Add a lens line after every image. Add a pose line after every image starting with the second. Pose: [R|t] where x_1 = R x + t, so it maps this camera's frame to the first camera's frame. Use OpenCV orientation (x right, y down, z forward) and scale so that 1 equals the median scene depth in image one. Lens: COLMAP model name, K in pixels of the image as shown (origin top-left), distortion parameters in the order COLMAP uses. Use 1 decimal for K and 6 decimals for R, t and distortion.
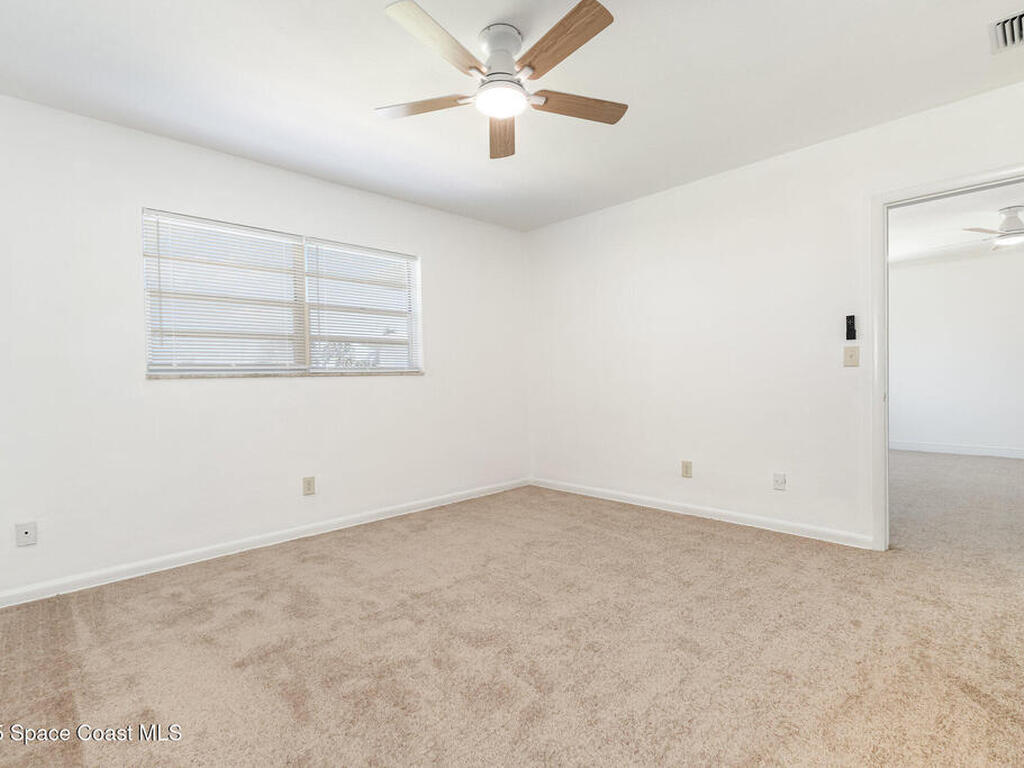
lens RADIAL K [[510.0, 0, 512.0], [0, 510.0, 384.0], [0, 0, 1]] dist [-0.001333, 0.000086]
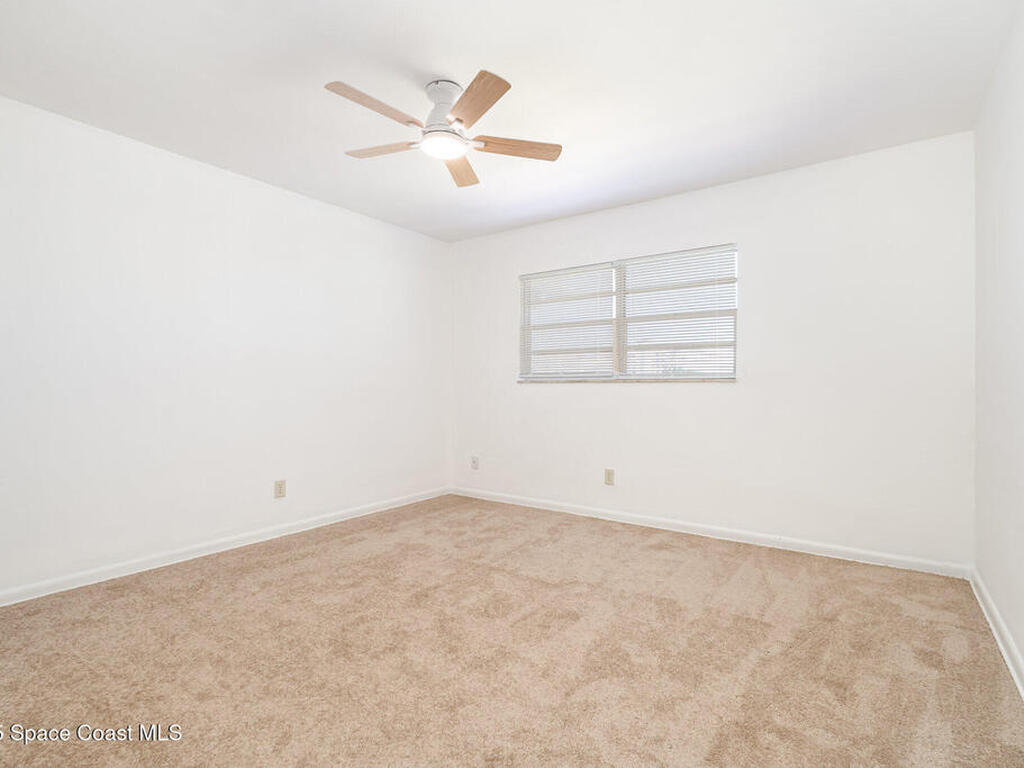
lens RADIAL K [[510.0, 0, 512.0], [0, 510.0, 384.0], [0, 0, 1]] dist [-0.001333, 0.000086]
pose [[0.165009, 0.020175, -0.986086, 0.768159], [-0.011538, 0.999762, 0.018524, -0.032309], [0.986225, 0.008321, 0.165203, 0.641836]]
